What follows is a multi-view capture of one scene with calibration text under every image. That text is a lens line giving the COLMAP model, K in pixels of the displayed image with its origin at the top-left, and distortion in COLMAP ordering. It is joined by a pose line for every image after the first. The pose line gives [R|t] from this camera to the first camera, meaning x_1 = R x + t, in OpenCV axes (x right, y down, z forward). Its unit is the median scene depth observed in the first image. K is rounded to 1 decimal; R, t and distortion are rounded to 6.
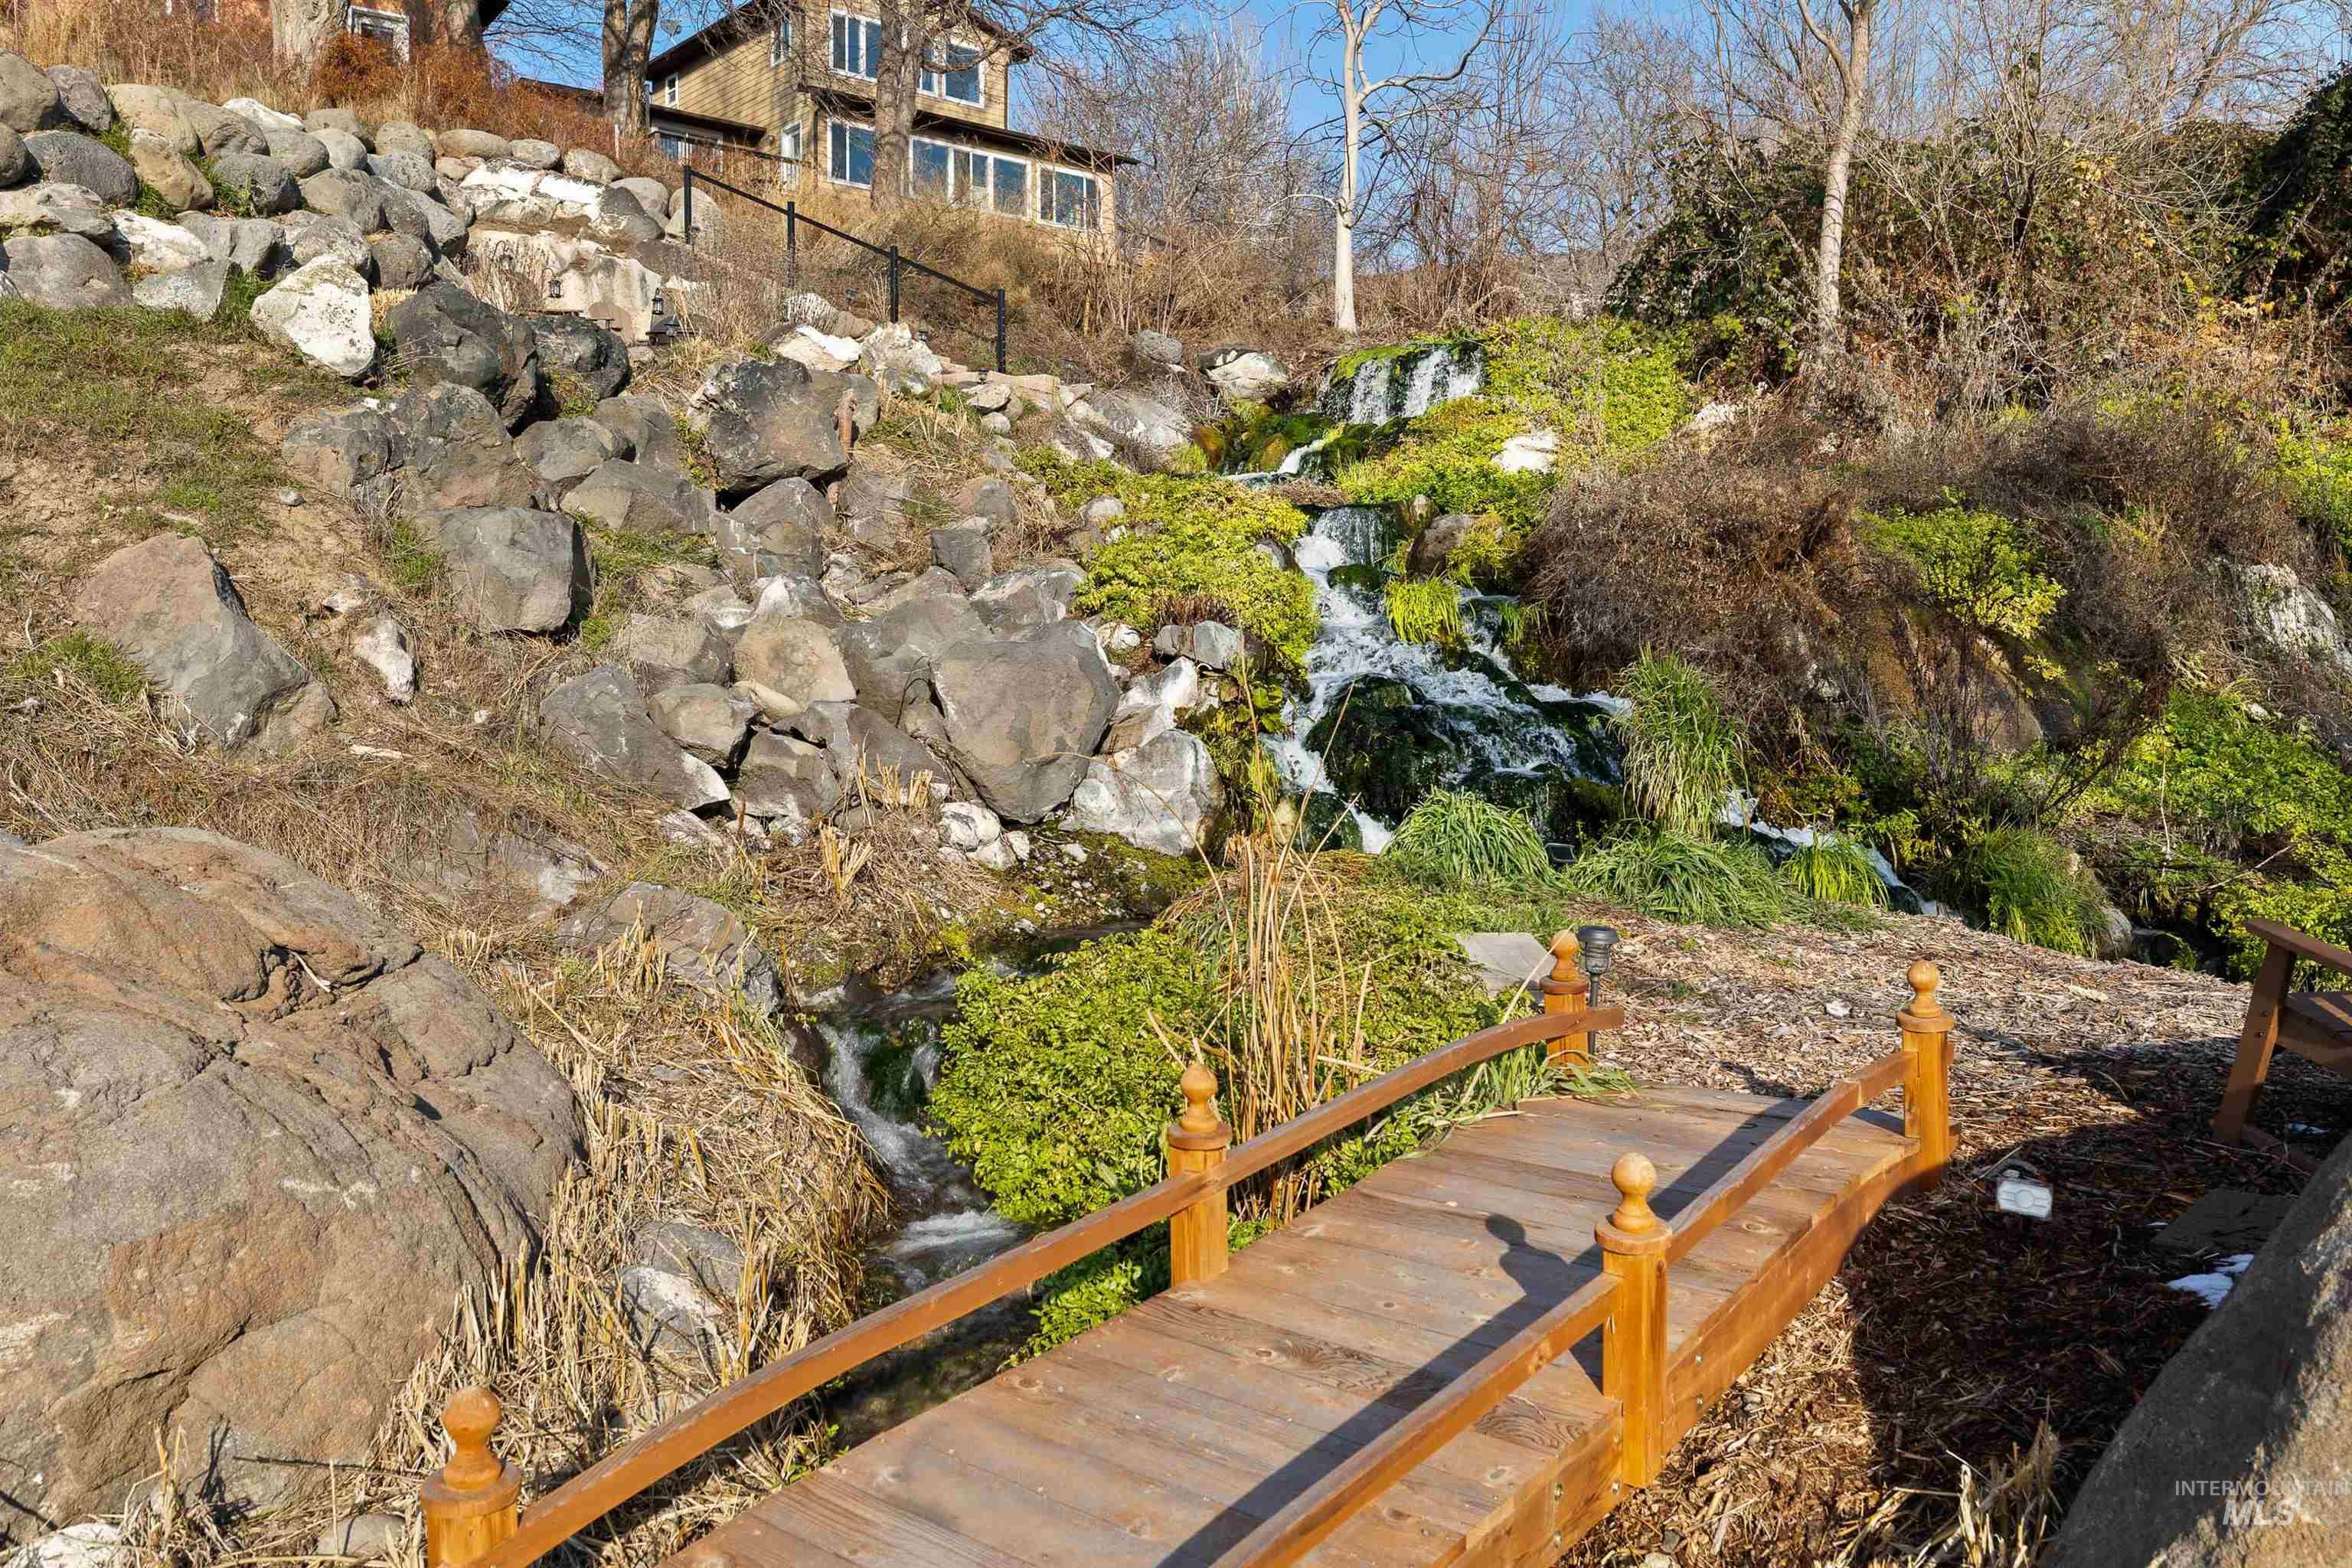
lens RADIAL K [[2010.4, 0, 1176.0], [0, 2010.4, 784.0], [0, 0, 1]] dist [-0.001682, 0.000320]
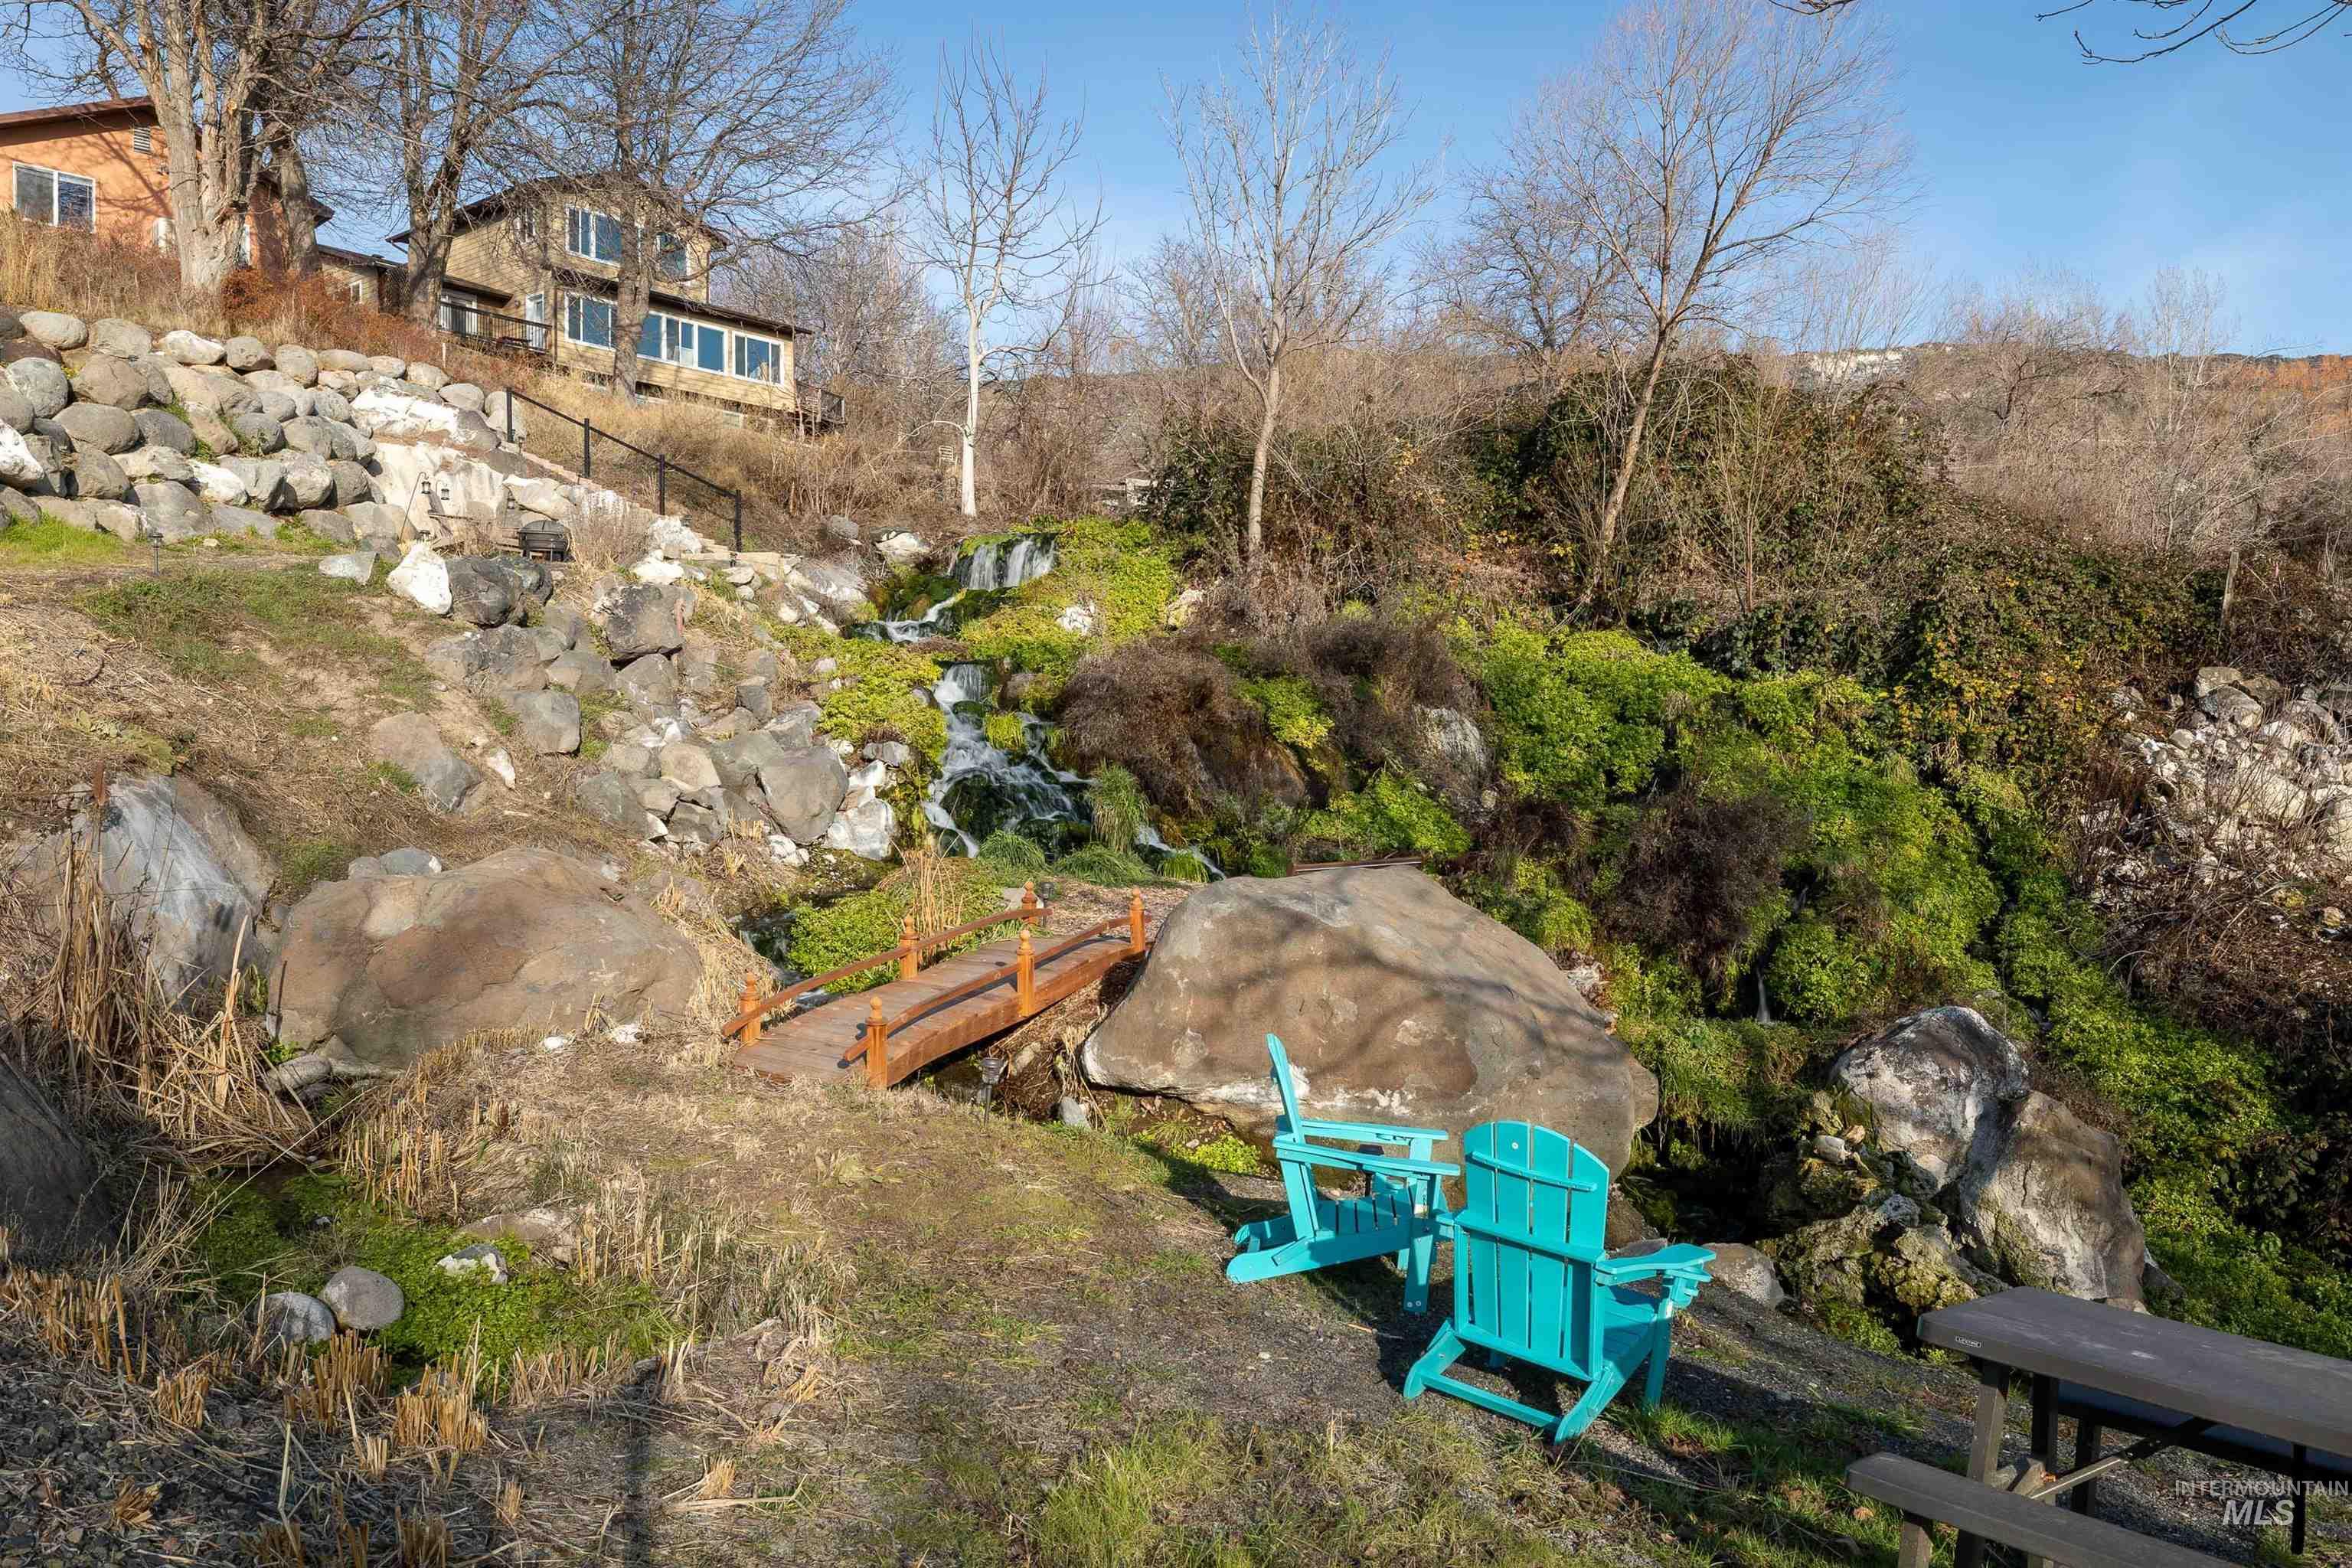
lens RADIAL K [[1772.2, 0, 1176.0], [0, 1772.2, 784.0], [0, 0, 1]] dist [-0.002322, -0.000318]
pose [[0.980896, 0.003404, 0.194503, -0.037419], [-0.000701, 0.999902, -0.013961, -0.012318], [-0.194531, 0.013558, 0.980803, -0.593781]]
